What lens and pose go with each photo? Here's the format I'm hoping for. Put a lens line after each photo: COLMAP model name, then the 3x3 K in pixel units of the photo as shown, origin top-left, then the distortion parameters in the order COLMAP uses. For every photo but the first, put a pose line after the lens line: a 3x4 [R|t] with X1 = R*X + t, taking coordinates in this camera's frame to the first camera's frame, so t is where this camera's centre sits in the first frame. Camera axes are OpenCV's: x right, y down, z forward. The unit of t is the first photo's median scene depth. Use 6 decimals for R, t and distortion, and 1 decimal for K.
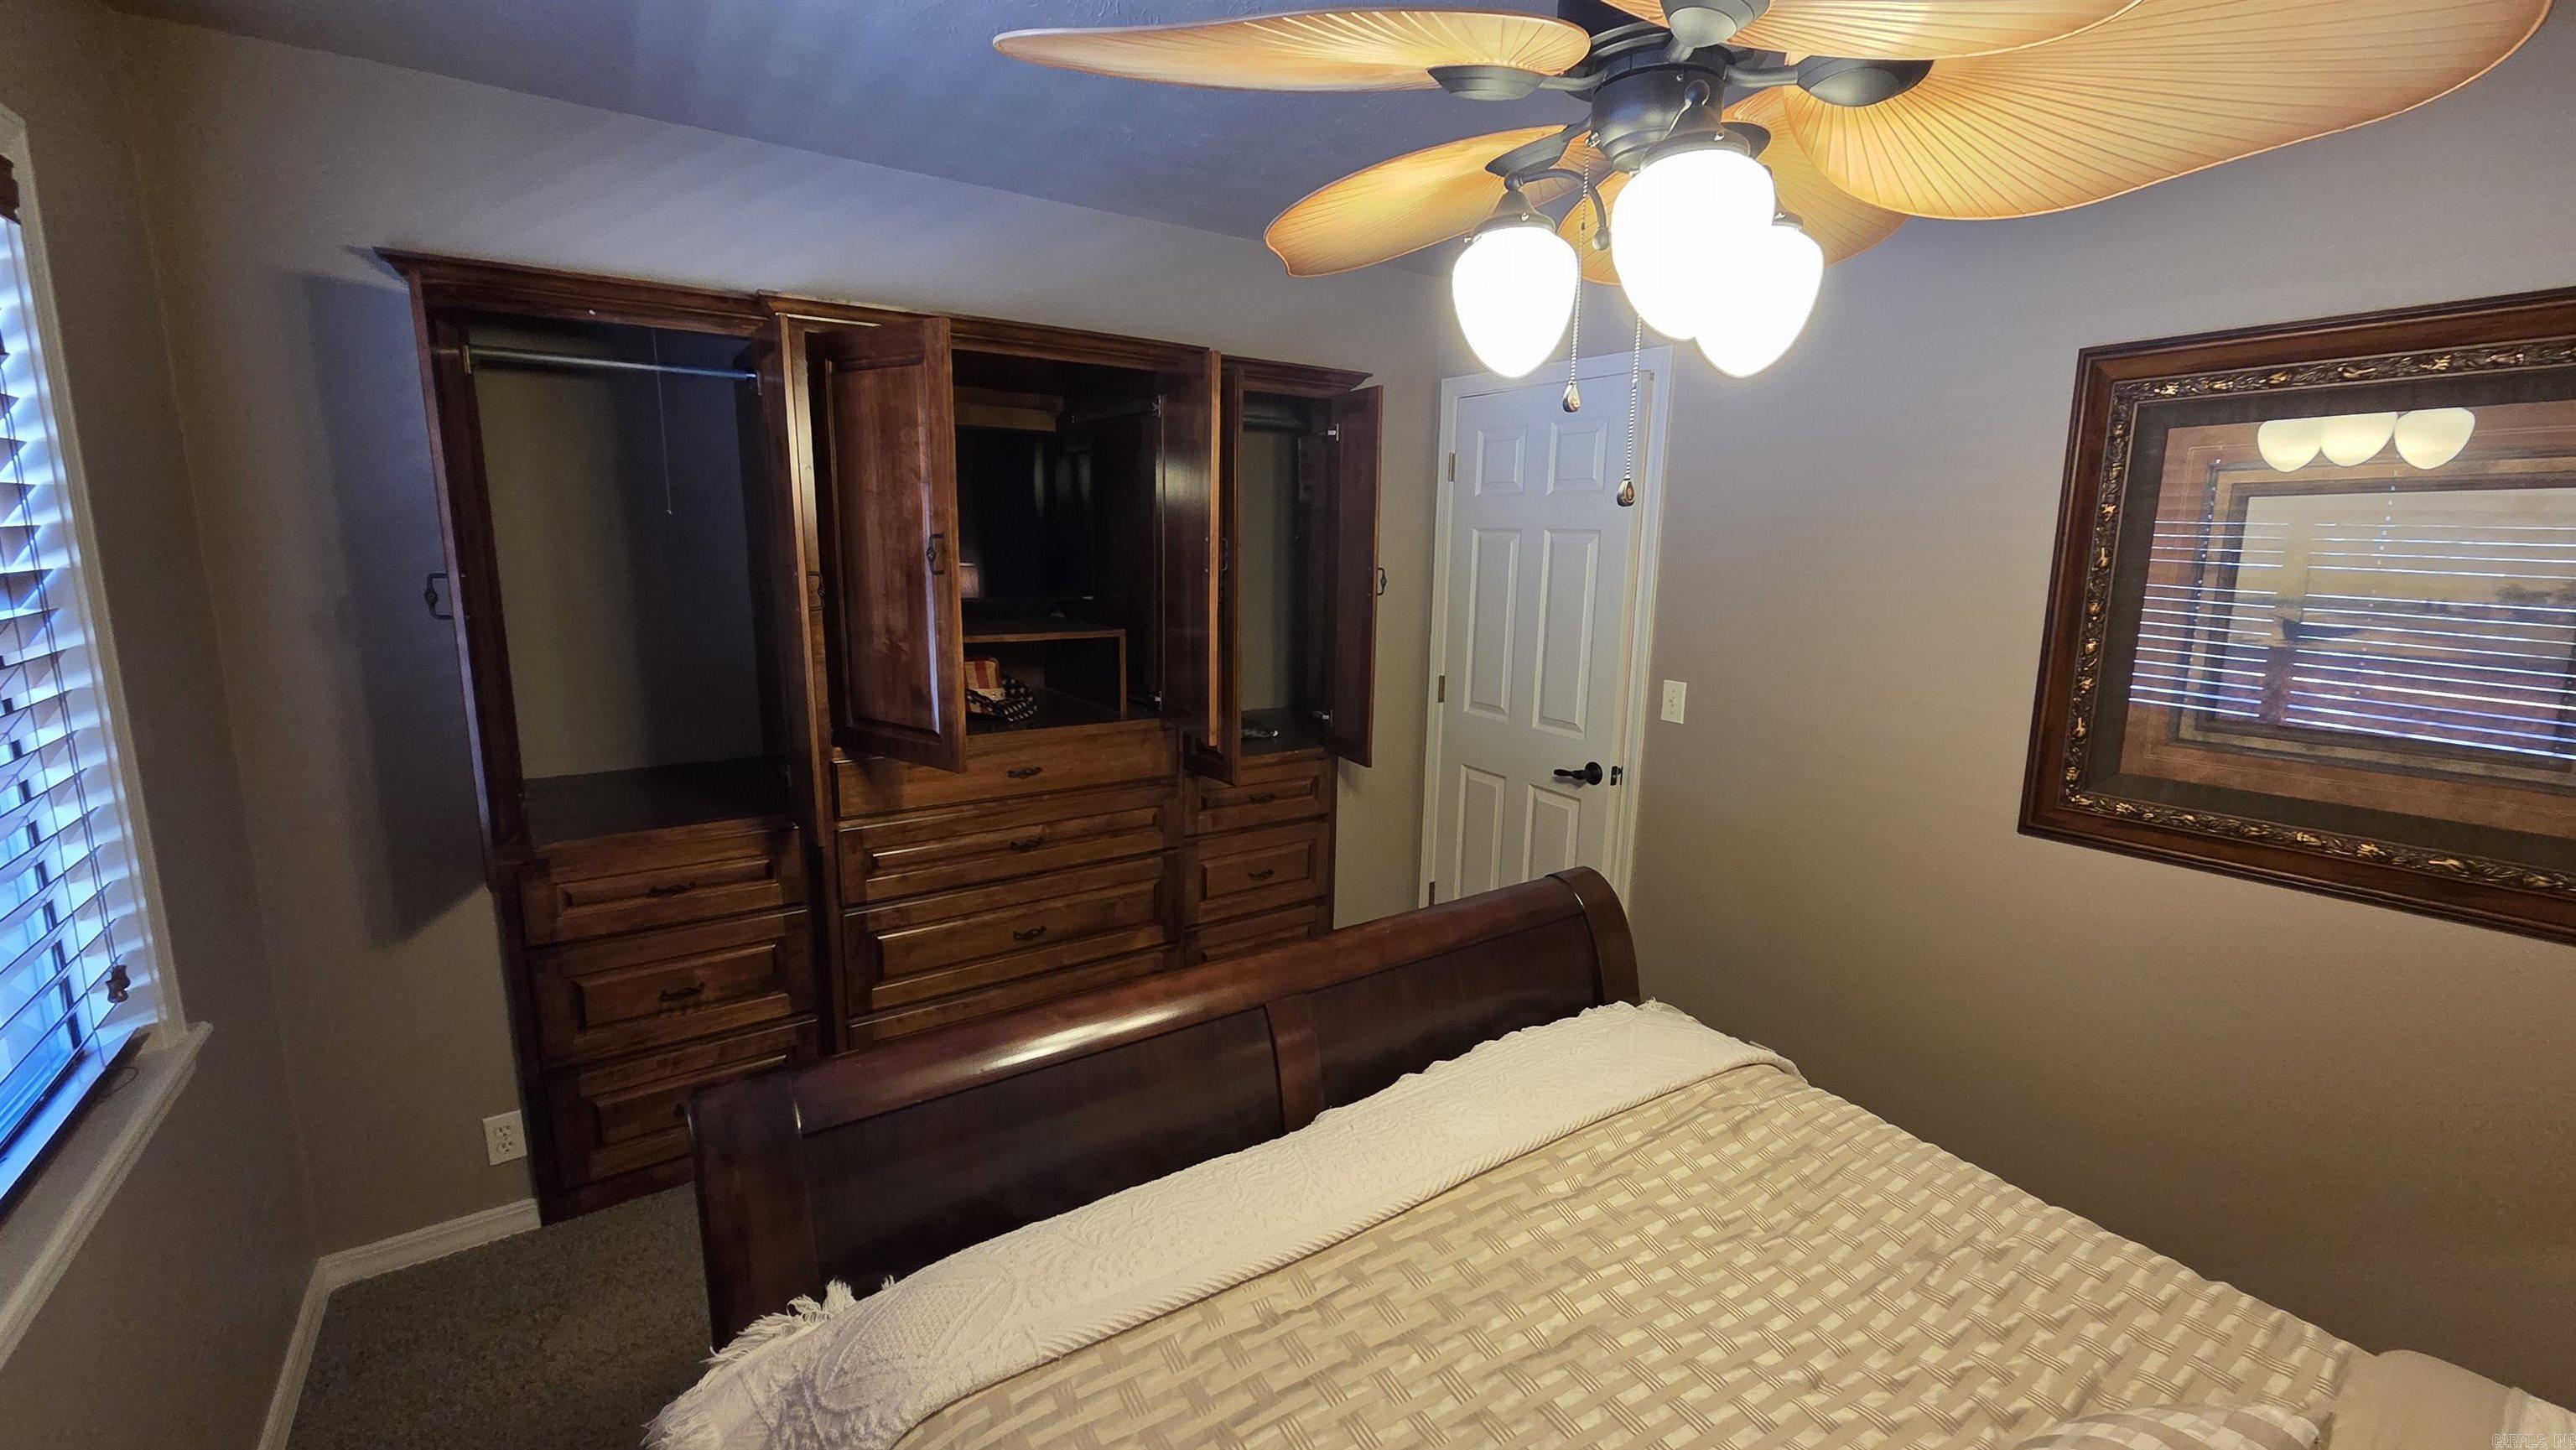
lens RADIAL K [[1050.8, 0, 1287.4], [0, 1050.8, 731.1], [0, 0, 1]] dist [0.004063, -0.000146]
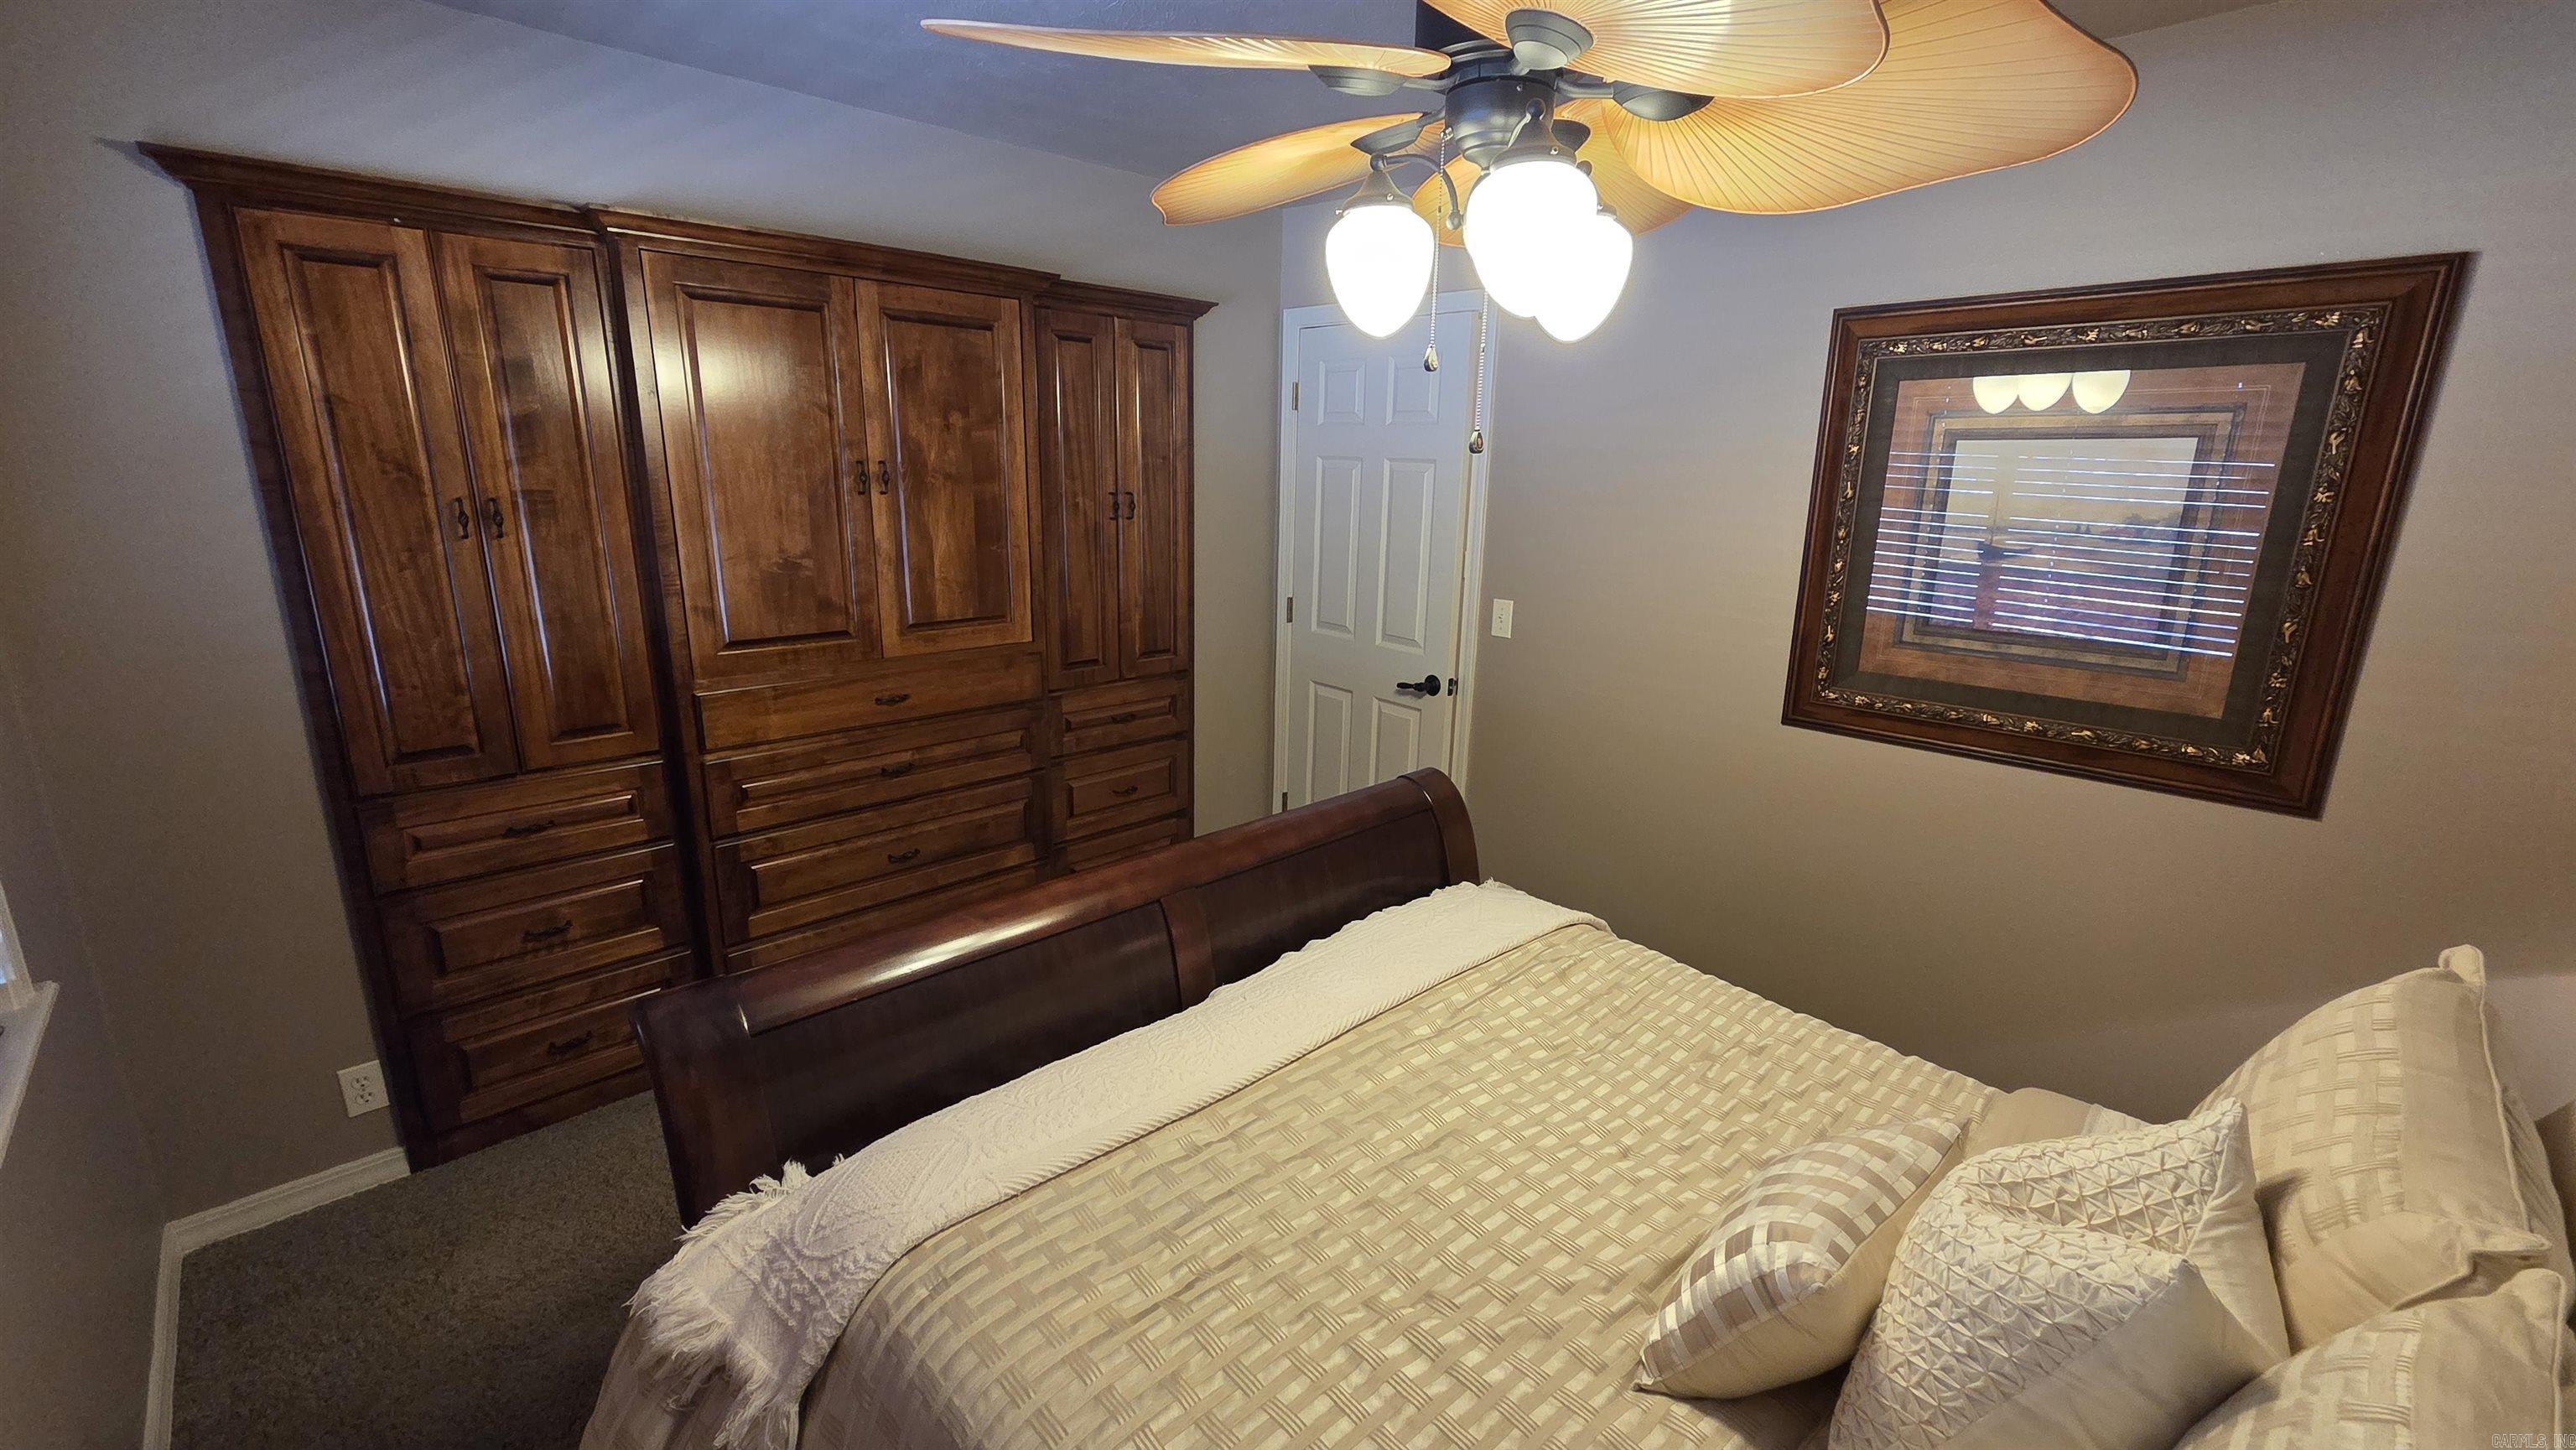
lens RADIAL K [[1050.8, 0, 1286.4], [0, 1050.8, 728.5], [0, 0, 1]] dist [0.004063, -0.000146]
pose [[0.986941, -0.034498, 0.157343, -0.060978], [0.023069, 0.996999, 0.073895, 0.001441], [-0.159420, -0.069300, 0.984776, -0.108343]]
